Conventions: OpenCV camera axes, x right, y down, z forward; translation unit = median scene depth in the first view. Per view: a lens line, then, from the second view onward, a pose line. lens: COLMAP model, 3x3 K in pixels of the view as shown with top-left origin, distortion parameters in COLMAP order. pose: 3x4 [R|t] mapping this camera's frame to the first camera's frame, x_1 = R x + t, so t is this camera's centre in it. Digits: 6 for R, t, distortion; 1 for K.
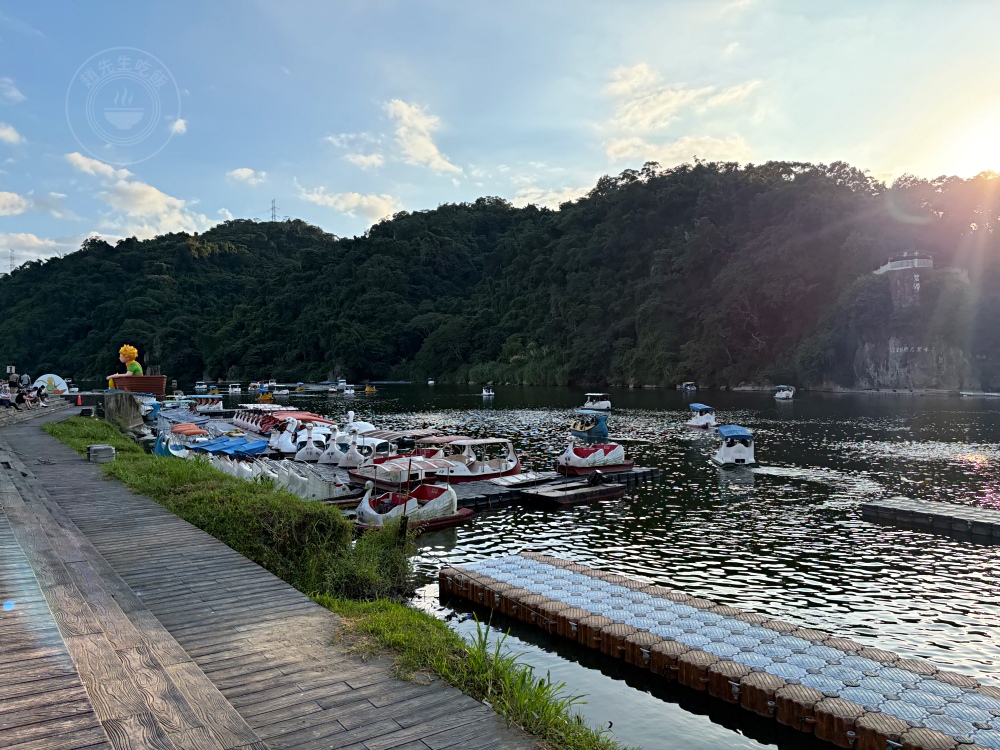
lens RADIAL K [[741.4, 0, 500.0], [0, 741.4, 375.0], [0, 0, 1]] dist [0.004992, -0.001006]
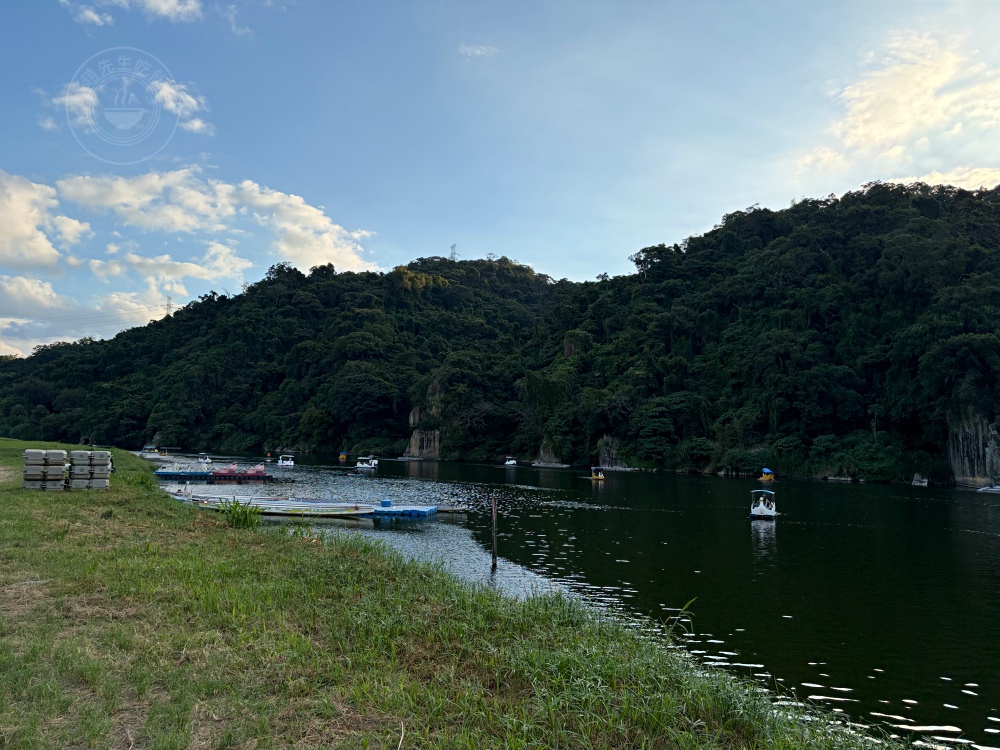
lens RADIAL K [[741.4, 0, 500.0], [0, 741.4, 375.0], [0, 0, 1]] dist [0.004992, -0.001006]
pose [[0.990225, 0.021766, -0.137774, -0.238893], [-0.035904, 0.994241, -0.100978, -0.000147], [0.134782, 0.104938, 0.985303, 0.316146]]
